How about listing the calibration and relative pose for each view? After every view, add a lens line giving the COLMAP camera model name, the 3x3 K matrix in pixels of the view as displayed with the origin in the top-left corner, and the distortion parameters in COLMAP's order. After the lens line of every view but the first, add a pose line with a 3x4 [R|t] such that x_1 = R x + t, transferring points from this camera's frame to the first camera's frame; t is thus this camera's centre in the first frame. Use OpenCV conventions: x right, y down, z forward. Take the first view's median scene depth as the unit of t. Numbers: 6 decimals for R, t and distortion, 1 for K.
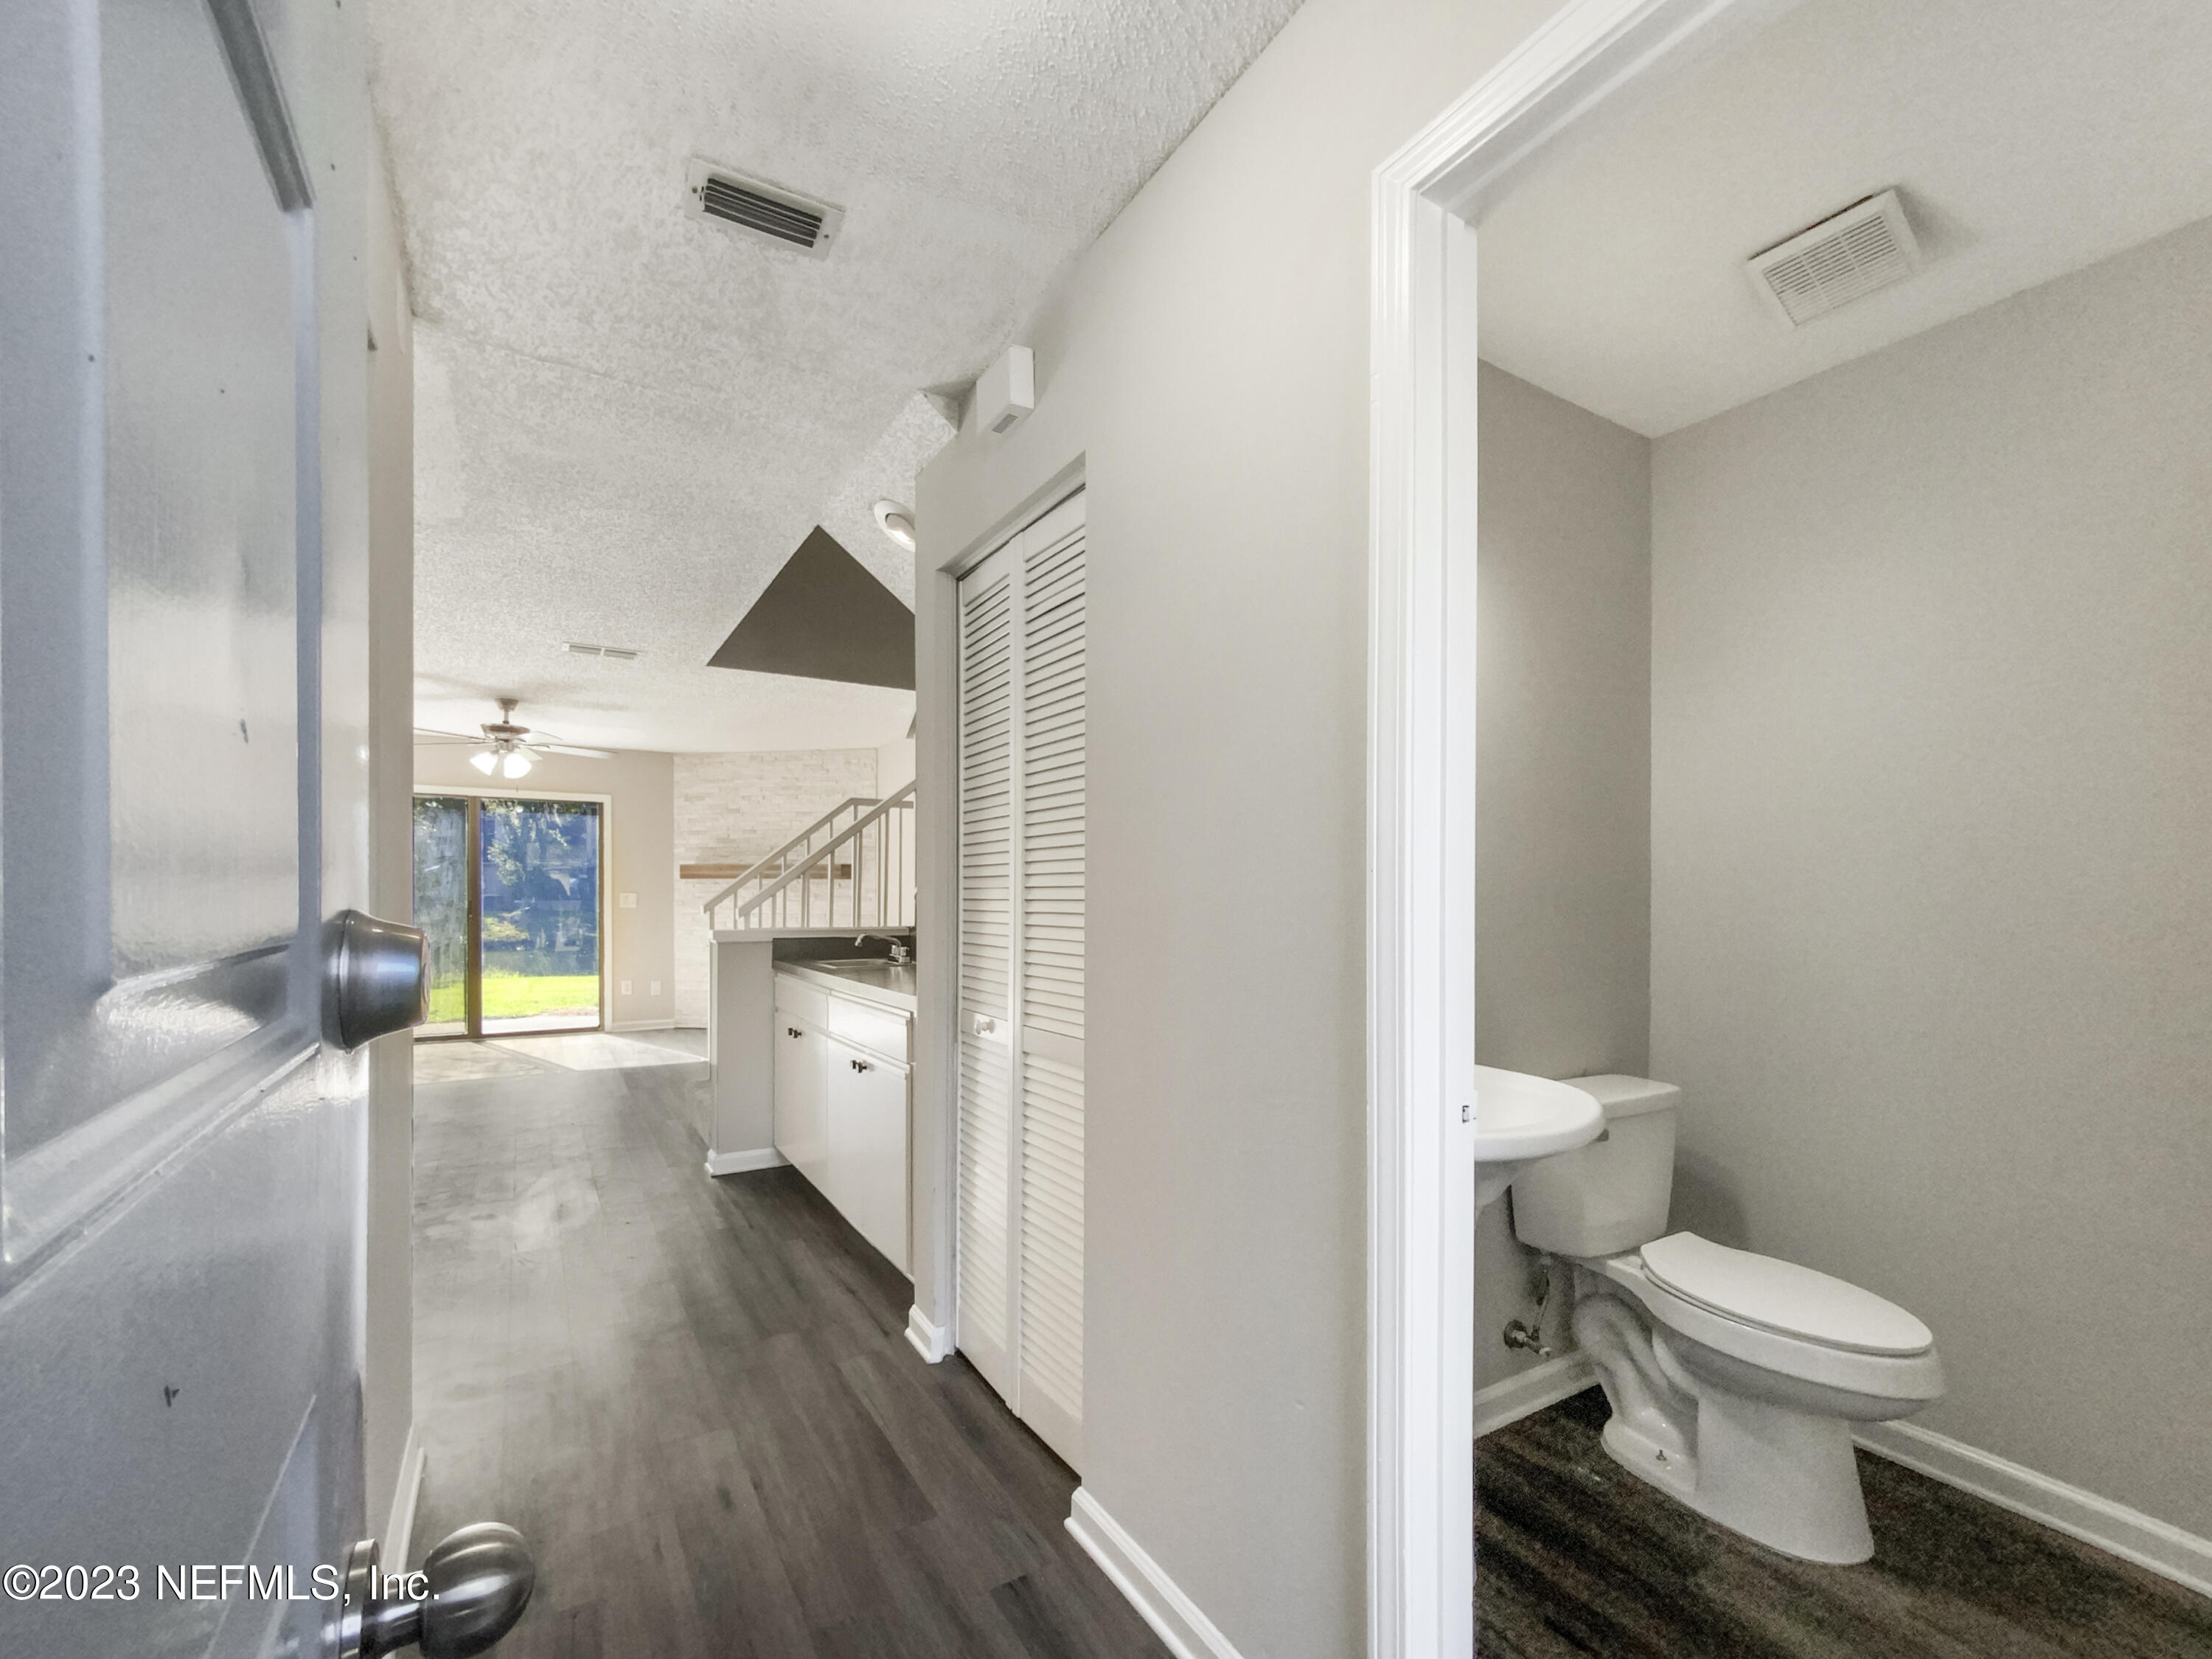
lens RADIAL K [[976.3, 0, 1125.3], [0, 976.3, 904.0], [0, 0, 1]] dist [-0.005560, -0.000557]
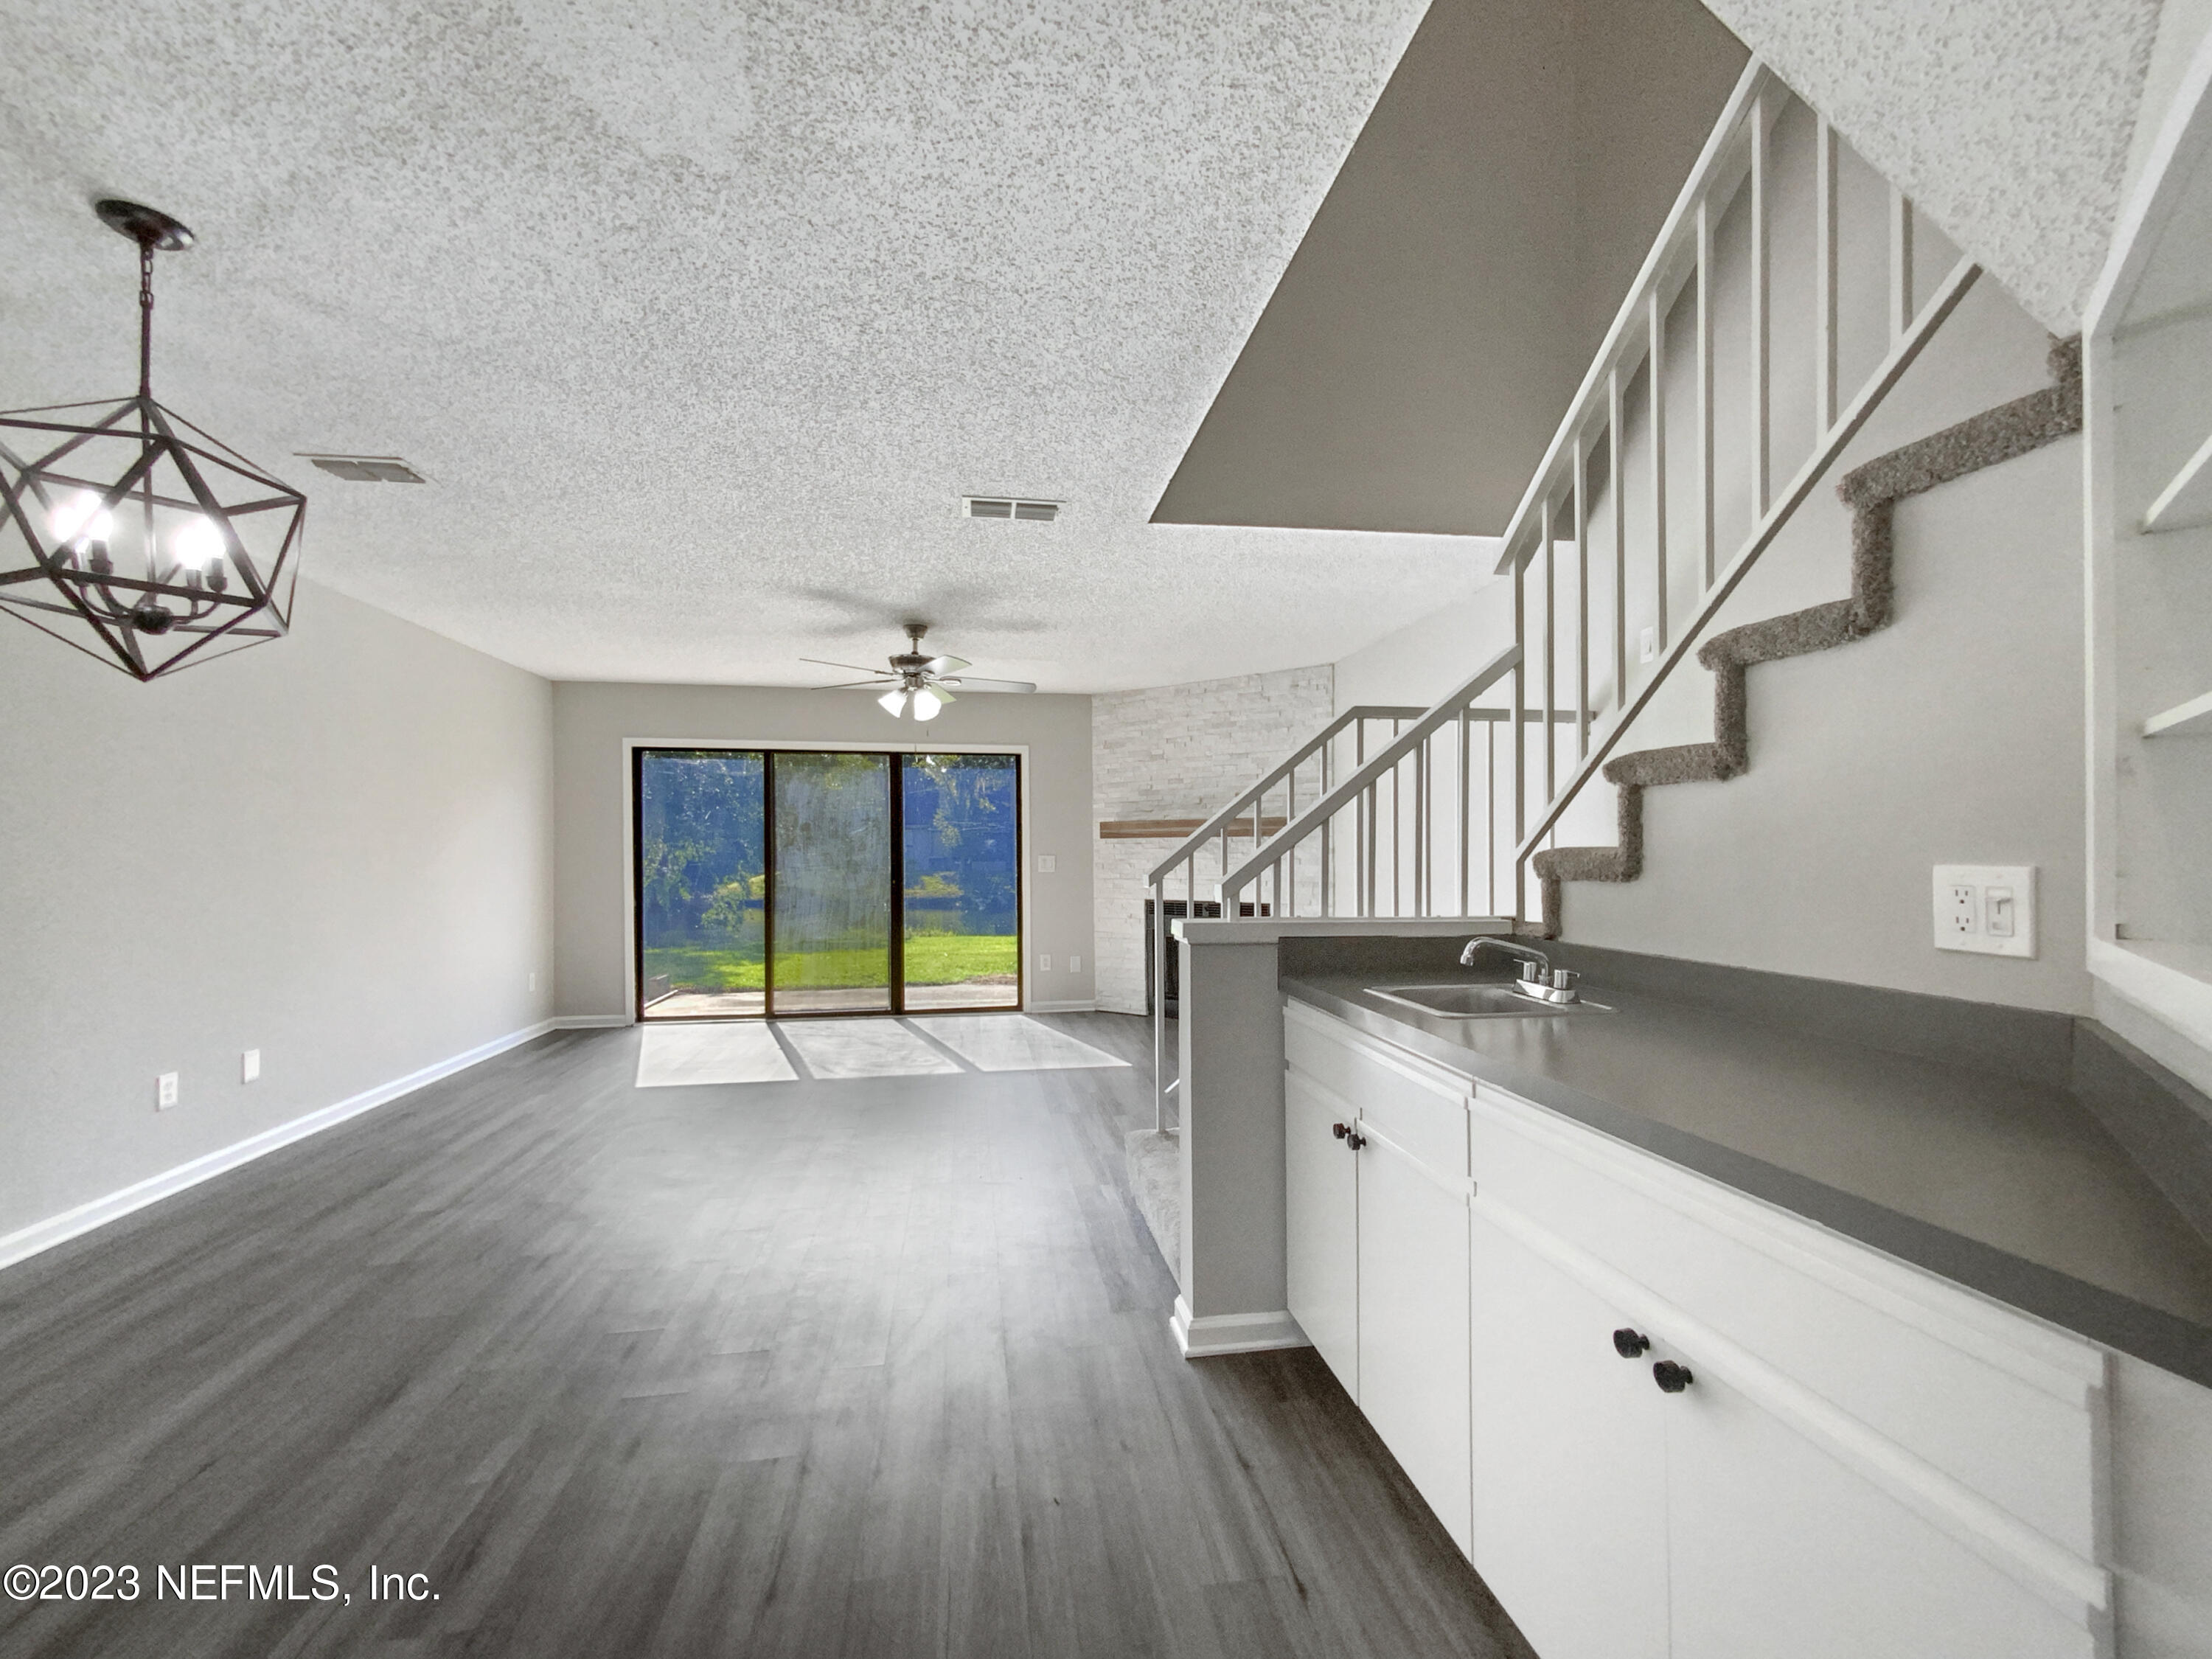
lens RADIAL K [[917.6, 0, 1107.9], [0, 917.6, 841.0], [0, 0, 1]] dist [0.001882, -0.001826]
pose [[0.920602, -0.014874, -0.390220, -0.144544], [0.006493, 0.999719, -0.022788, -0.005506], [0.390449, 0.018445, 0.920440, 0.277968]]
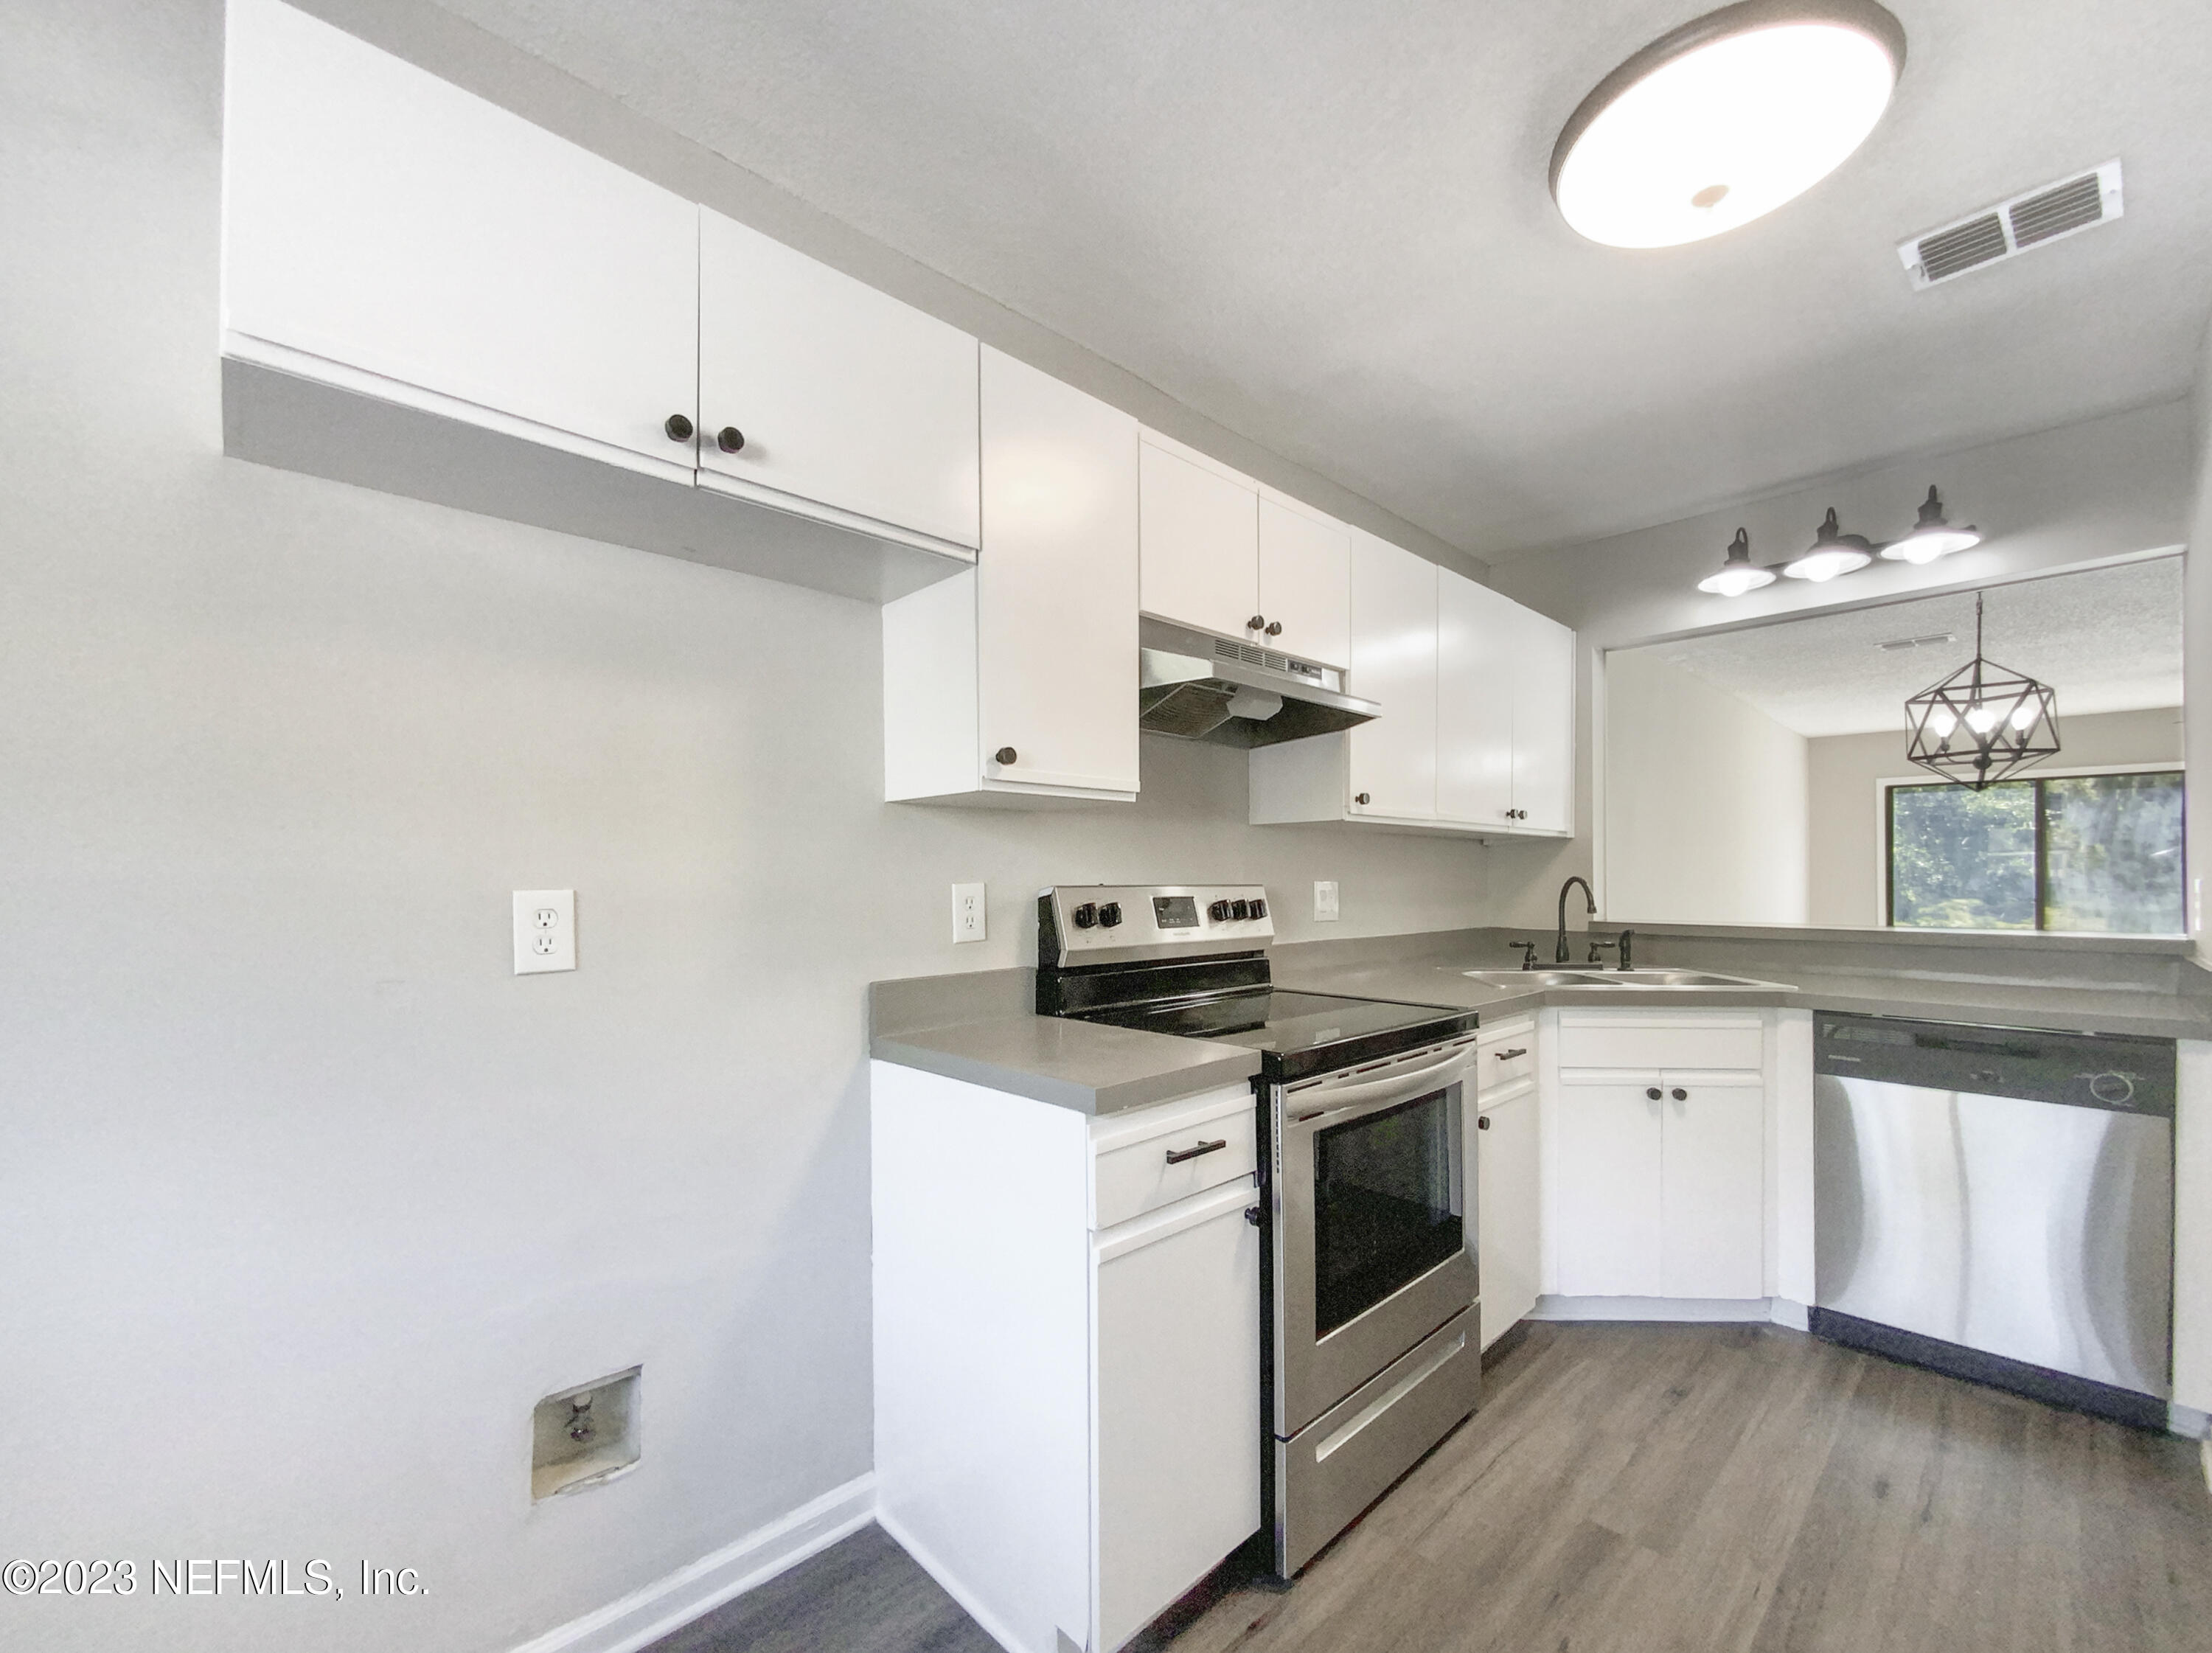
lens RADIAL K [[917.6, 0, 1121.9], [0, 917.6, 874.1], [0, 0, 1]] dist [0.001882, -0.001826]
pose [[0.211512, -0.007686, -0.977345, -0.073159], [-0.006689, 0.999934, -0.009311, -0.002093], [0.977352, 0.008507, 0.211447, -0.145509]]
